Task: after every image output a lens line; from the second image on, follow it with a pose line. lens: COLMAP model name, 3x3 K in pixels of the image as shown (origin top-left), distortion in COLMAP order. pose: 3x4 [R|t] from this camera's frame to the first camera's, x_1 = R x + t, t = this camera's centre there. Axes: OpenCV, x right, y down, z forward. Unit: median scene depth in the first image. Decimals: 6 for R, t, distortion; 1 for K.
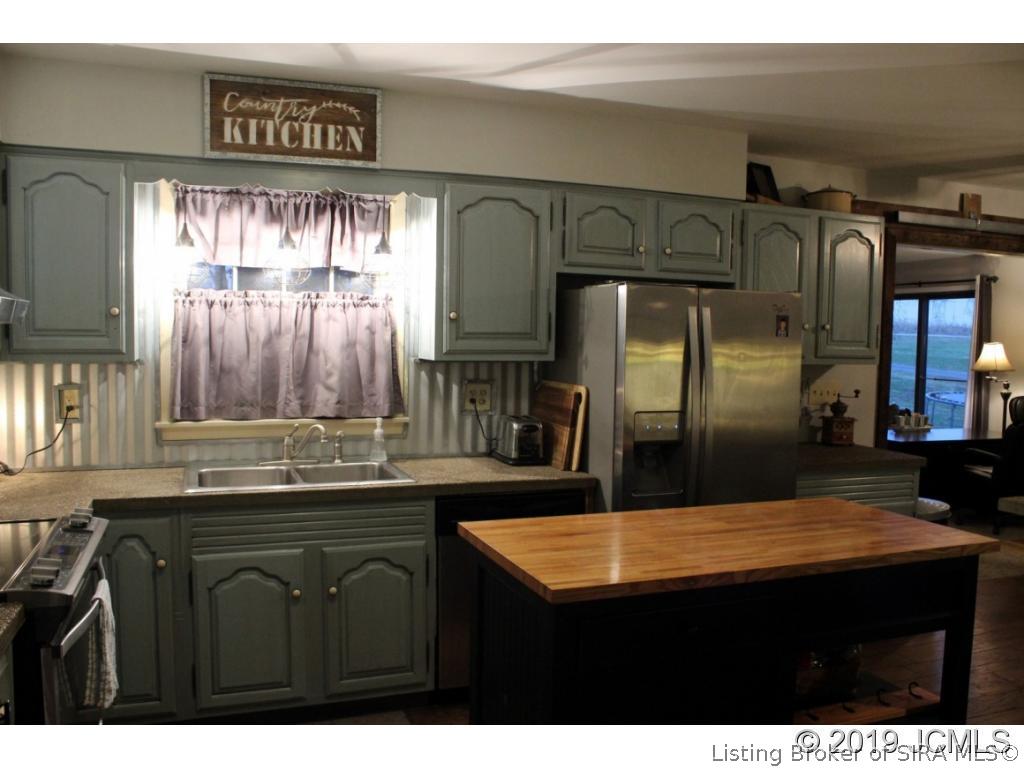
lens RADIAL K [[862.5, 0, 513.0], [0, 862.5, 396.9], [0, 0, 1]] dist [-0.172287, 0.152526]
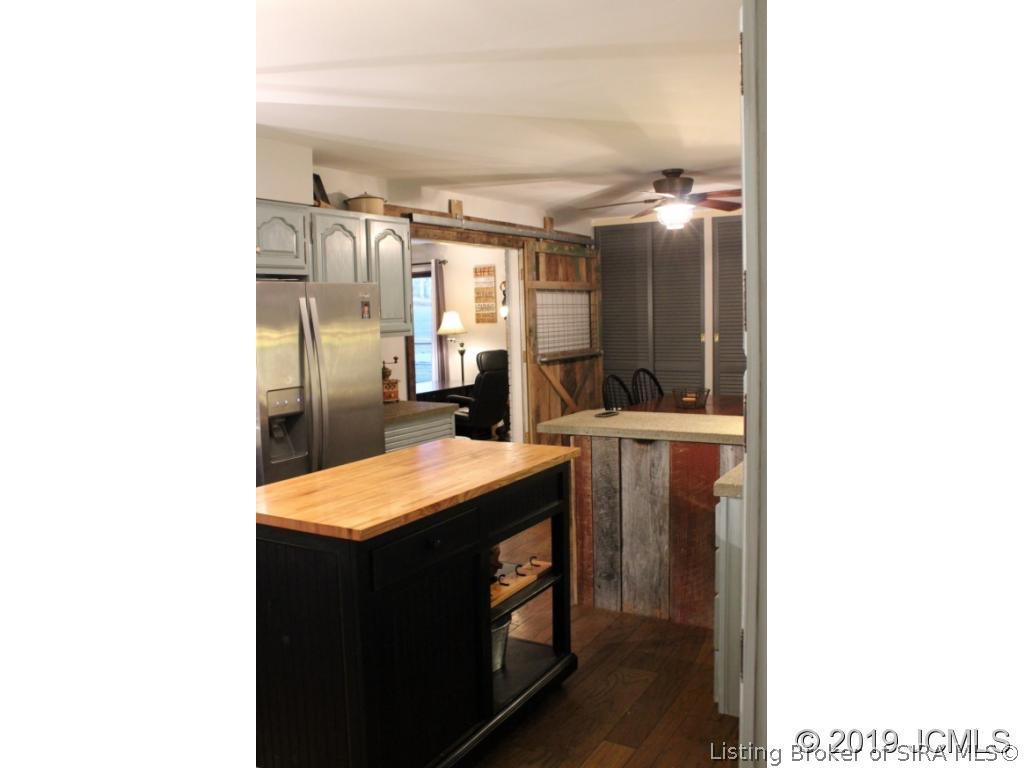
lens RADIAL K [[786.7, 0, 512.0], [0, 786.7, 384.0], [0, 0, 1]] dist [-0.093723, 0.001219]
pose [[0.778752, -0.101296, 0.619100, -0.189734], [0.089764, 0.994715, 0.049841, -0.011343], [-0.620877, 0.016759, 0.783729, -0.021538]]
